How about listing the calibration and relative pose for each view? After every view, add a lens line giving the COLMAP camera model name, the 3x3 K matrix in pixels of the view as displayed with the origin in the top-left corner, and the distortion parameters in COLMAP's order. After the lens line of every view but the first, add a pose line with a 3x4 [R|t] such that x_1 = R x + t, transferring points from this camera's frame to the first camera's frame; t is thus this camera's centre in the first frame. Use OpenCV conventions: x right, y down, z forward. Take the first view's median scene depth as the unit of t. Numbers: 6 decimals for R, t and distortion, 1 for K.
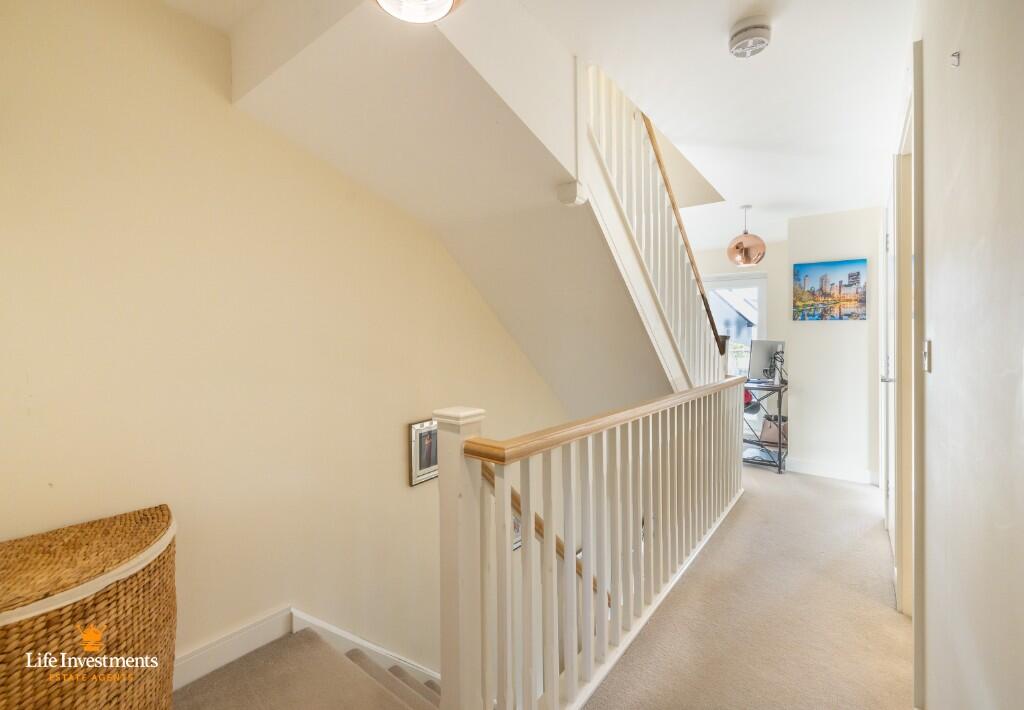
lens RADIAL K [[431.6, 0, 508.6], [0, 431.6, 339.2], [0, 0, 1]] dist [0.018662, 0.000067]
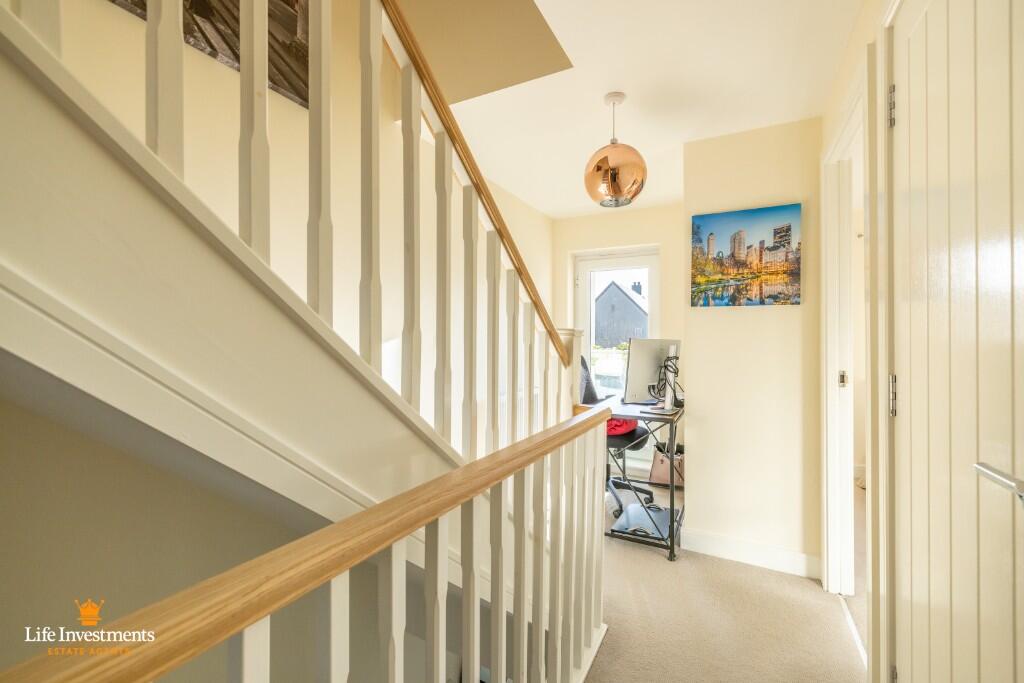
lens RADIAL K [[442.4, 0, 495.6], [0, 442.4, 339.8], [0, 0, 1]] dist [-0.000295, -0.000414]
pose [[0.986150, -0.003812, 0.165810, 0.284539], [0.003036, 0.999983, 0.004933, 0.000274], [-0.165826, -0.004362, 0.986145, 0.441274]]
